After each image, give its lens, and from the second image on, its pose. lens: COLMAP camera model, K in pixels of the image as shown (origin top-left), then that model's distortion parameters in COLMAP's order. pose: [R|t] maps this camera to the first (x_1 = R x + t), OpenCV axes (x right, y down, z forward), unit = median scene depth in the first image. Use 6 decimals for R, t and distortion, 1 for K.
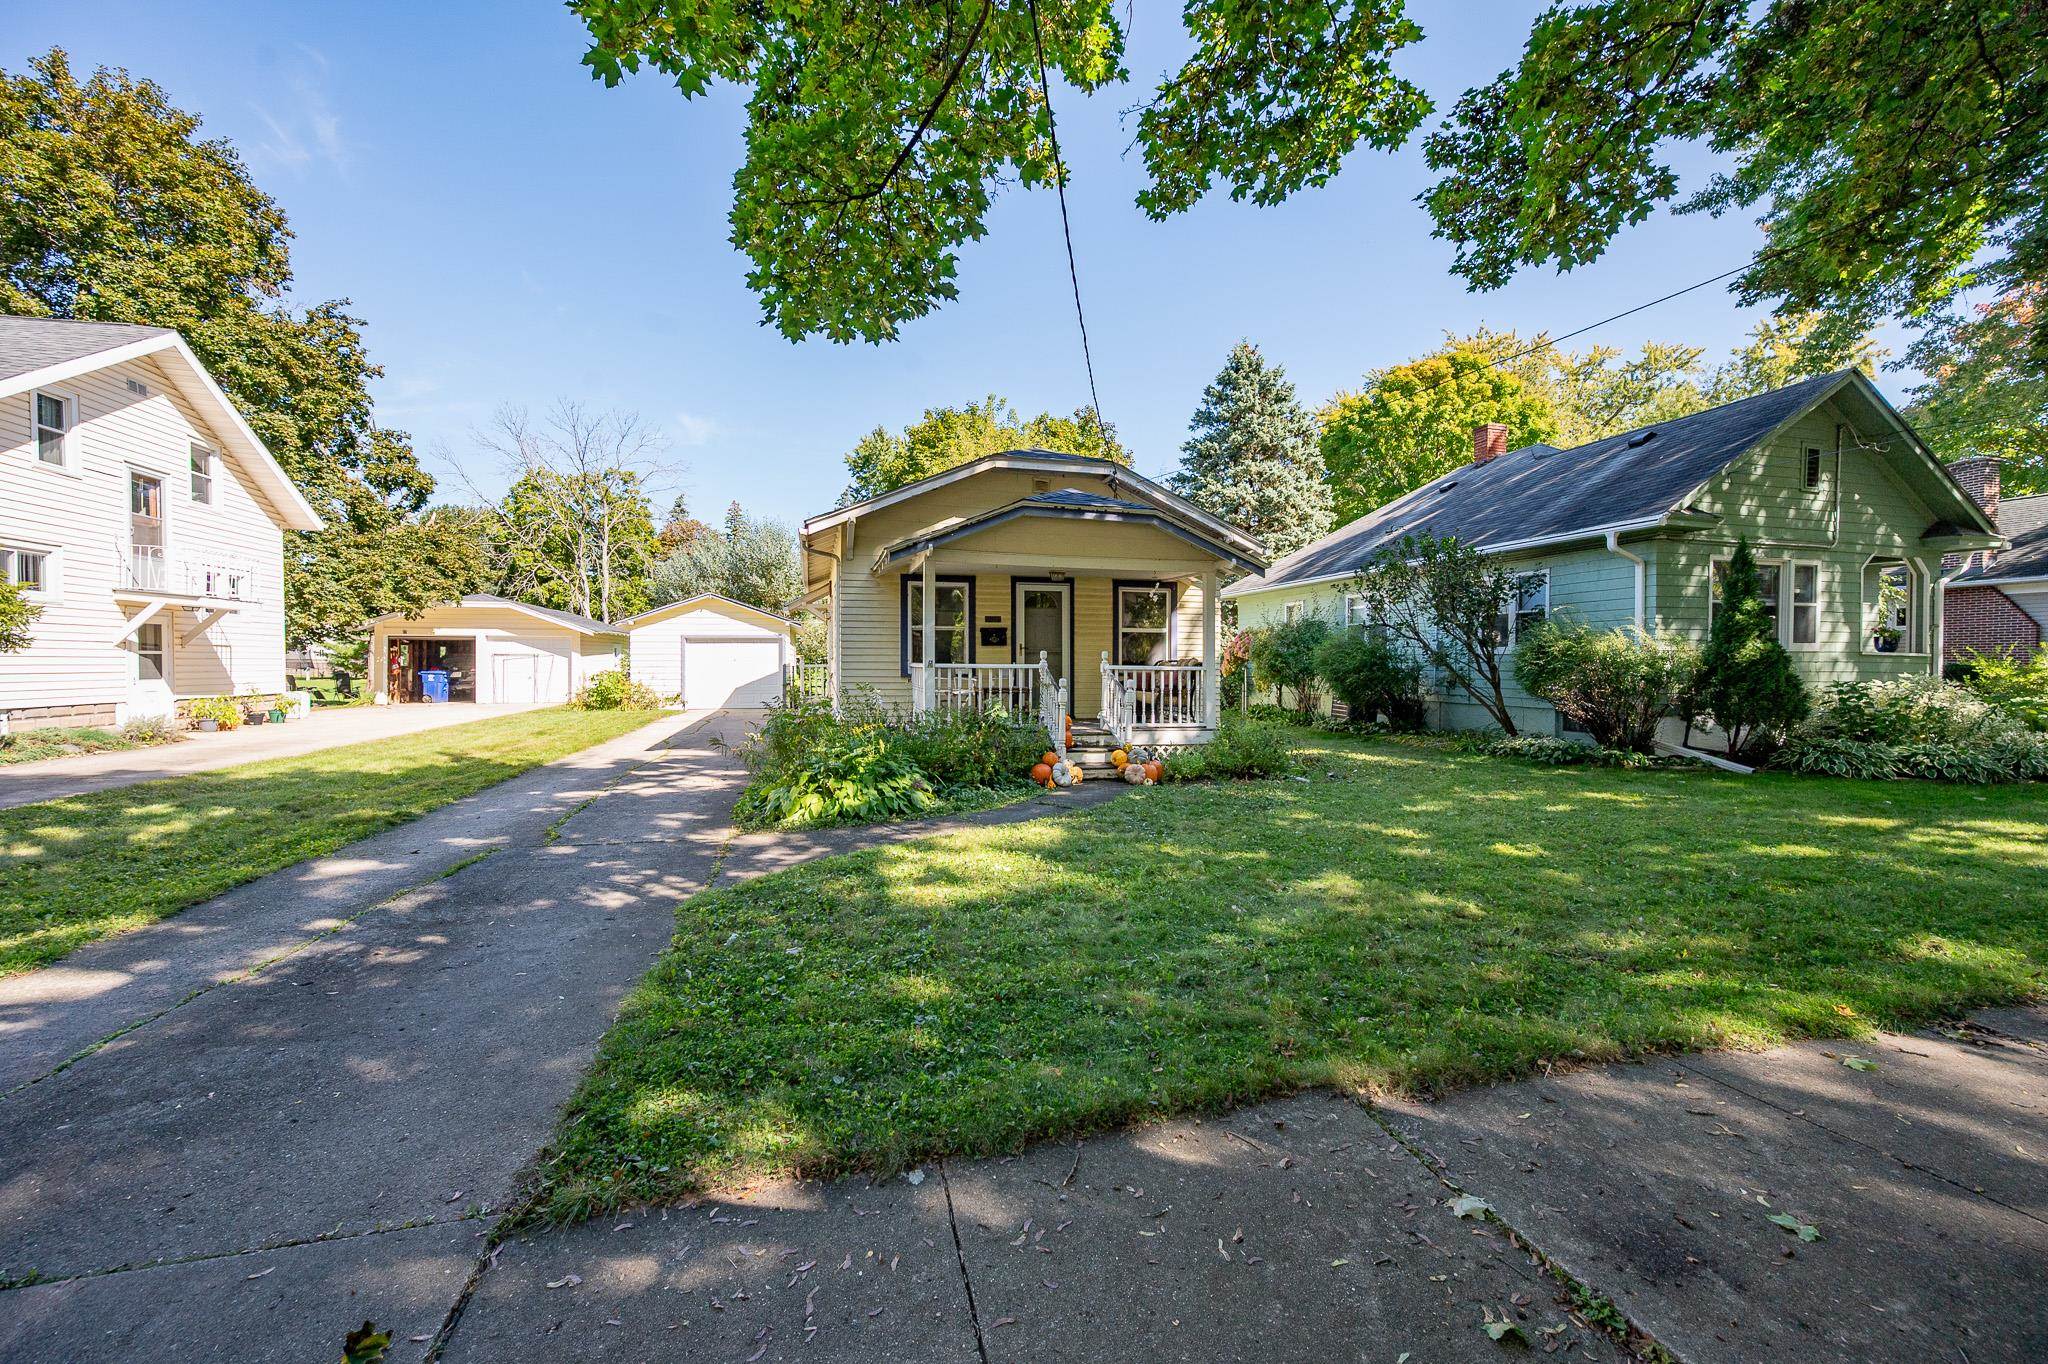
lens RADIAL K [[805.9, 0, 1019.6], [0, 805.9, 672.4], [0, 0, 1]] dist [-0.003649, 0.000972]
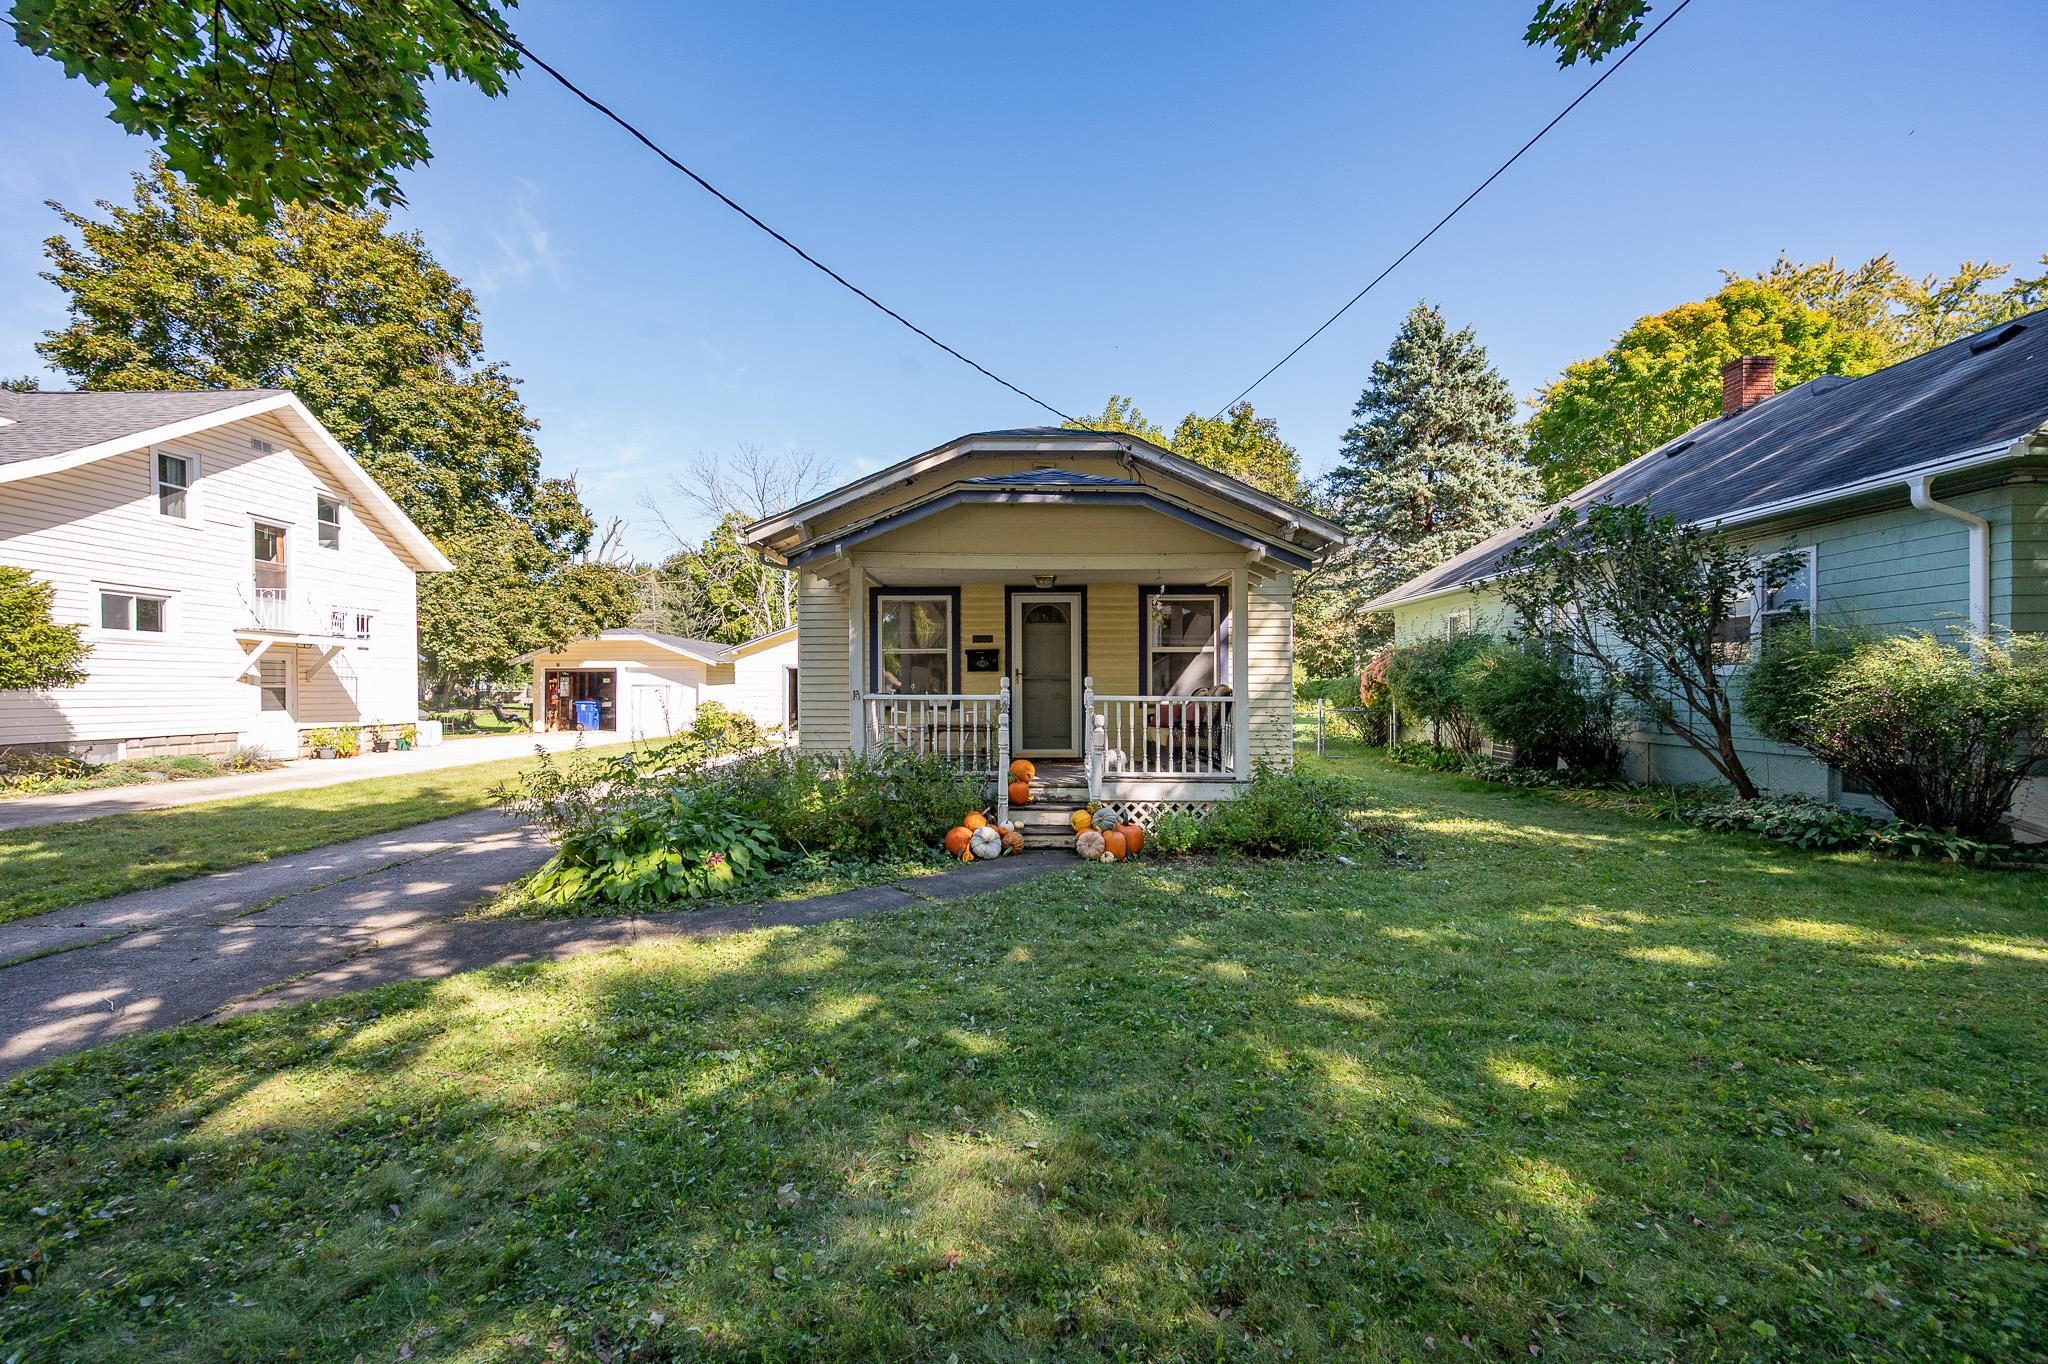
lens RADIAL K [[805.9, 0, 1029.2], [0, 805.9, 693.8], [0, 0, 1]] dist [-0.003649, 0.000972]
pose [[0.968504, -0.004176, -0.248962, 0.155017], [0.002532, 0.999973, -0.006922, -0.003354], [0.248984, 0.006073, 0.968489, 0.158619]]
